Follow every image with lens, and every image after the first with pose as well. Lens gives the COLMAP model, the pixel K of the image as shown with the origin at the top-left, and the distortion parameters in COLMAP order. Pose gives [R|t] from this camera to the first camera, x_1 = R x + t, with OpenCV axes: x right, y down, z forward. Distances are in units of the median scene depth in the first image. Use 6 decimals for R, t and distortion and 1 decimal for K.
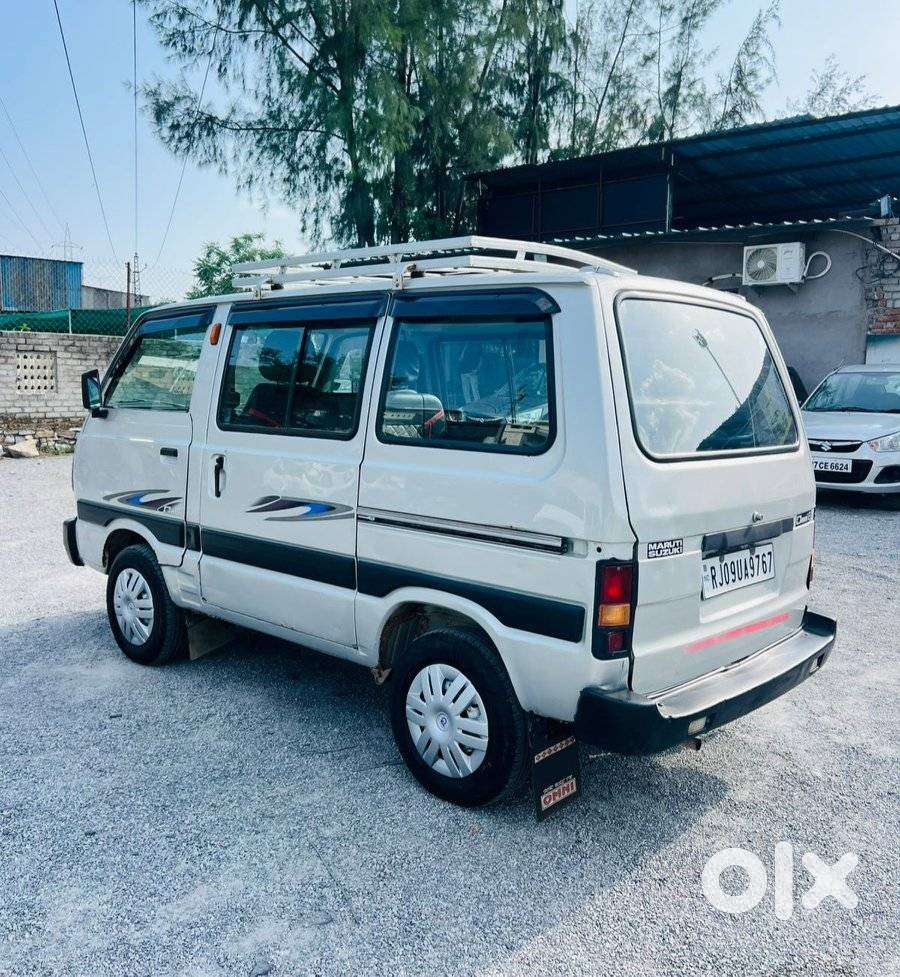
lens RADIAL K [[891.4, 0, 450.0], [0, 891.4, 488.5], [0, 0, 1]] dist [0.023724, -0.017331]
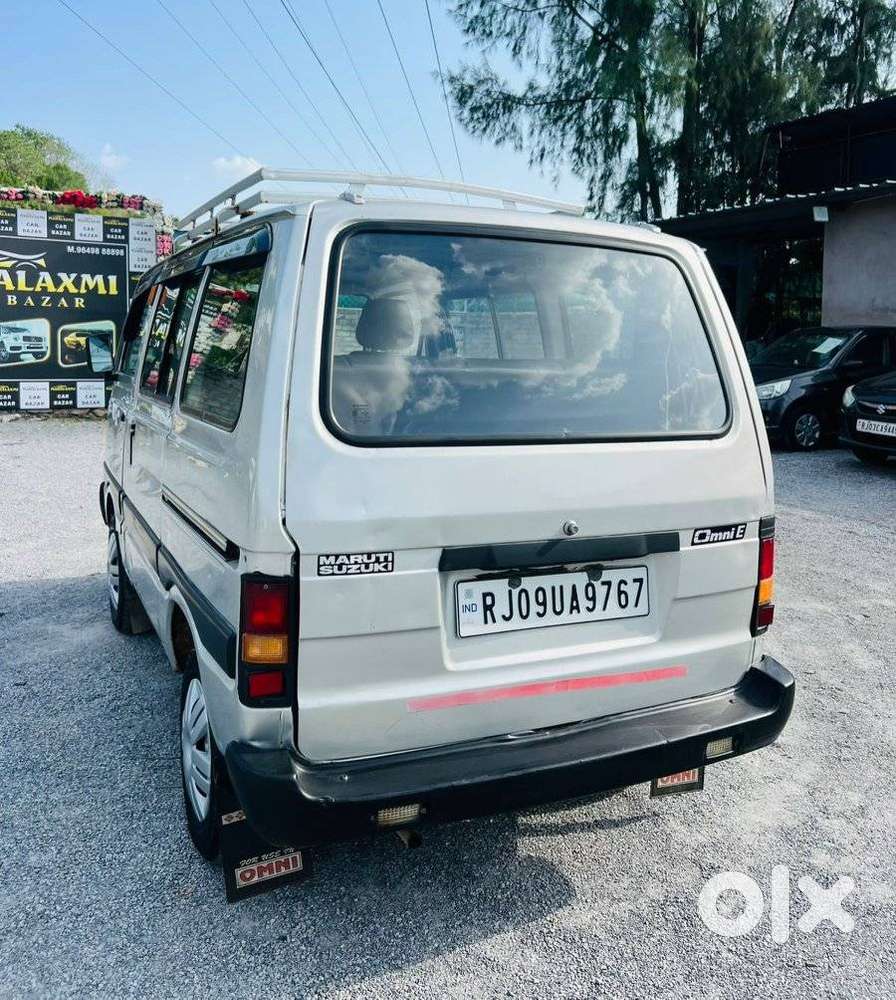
lens RADIAL K [[890.0, 0, 447.1], [0, 890.0, 425.8], [0, 0, 1]] dist [0.054648, -0.070221]
pose [[0.932820, 0.030229, -0.359072, 0.107667], [-0.043396, 0.998647, -0.028664, -0.005442], [0.357720, 0.042321, 0.932870, 0.062678]]
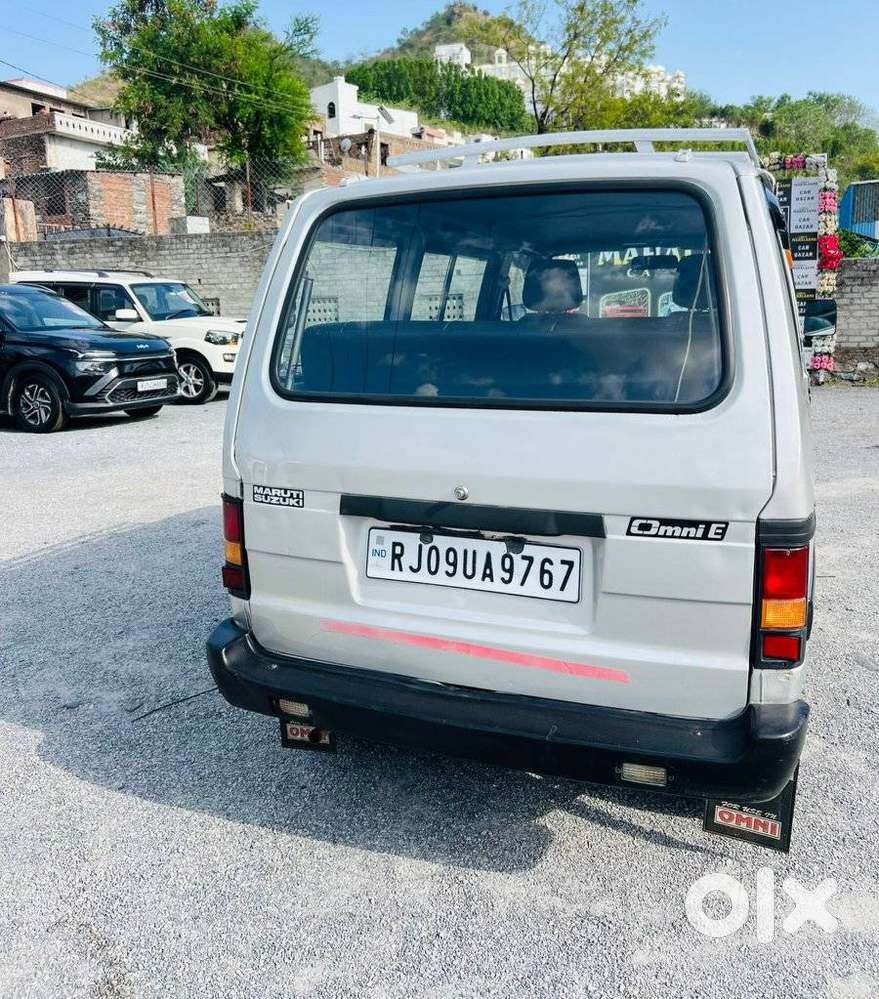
lens RADIAL K [[867.7, 0, 435.7], [0, 867.7, 437.5], [0, 0, 1]] dist [0.057626, -0.070767]
pose [[0.362870, 0.107755, -0.925589, 0.207694], [-0.081619, 0.993149, 0.083623, -0.014702], [0.928259, 0.045202, 0.369179, 0.154229]]
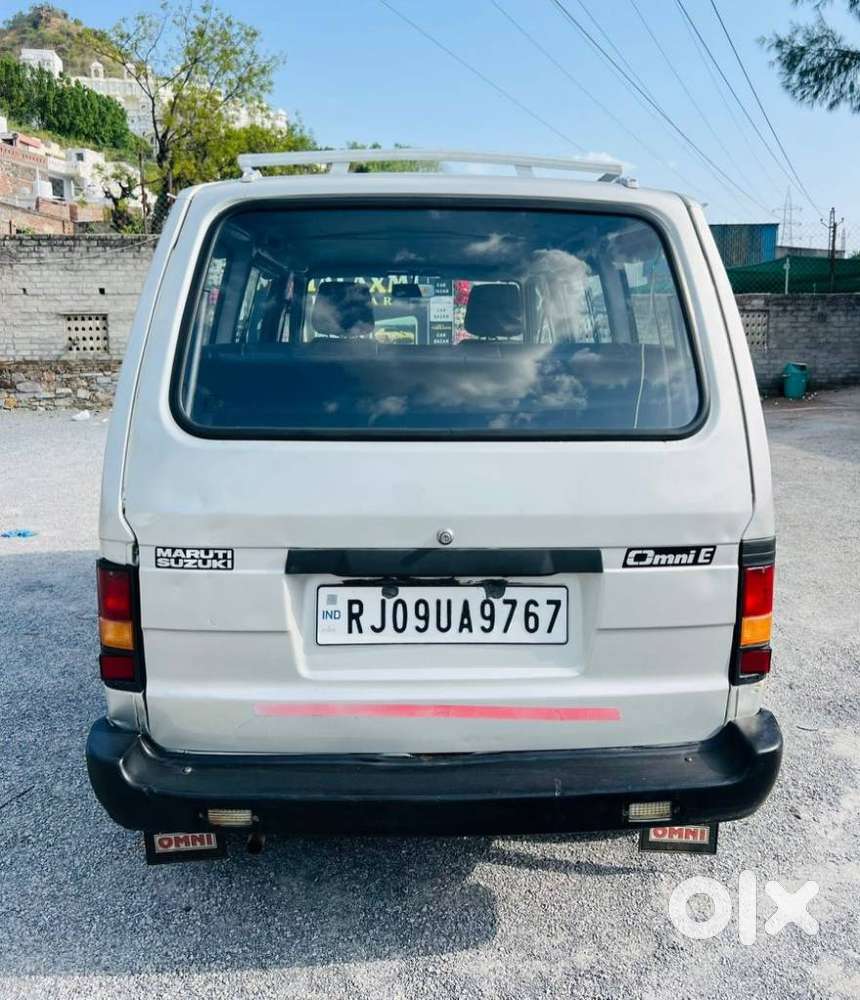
lens RADIAL K [[848.9, 0, 426.5], [0, 848.9, 455.3], [0, 0, 1]] dist [0.057814, -0.067938]
pose [[0.718057, 0.077861, -0.691616, 0.159072], [-0.066012, 0.996862, 0.043690, -0.011001], [0.692847, 0.014283, 0.720943, 0.118639]]
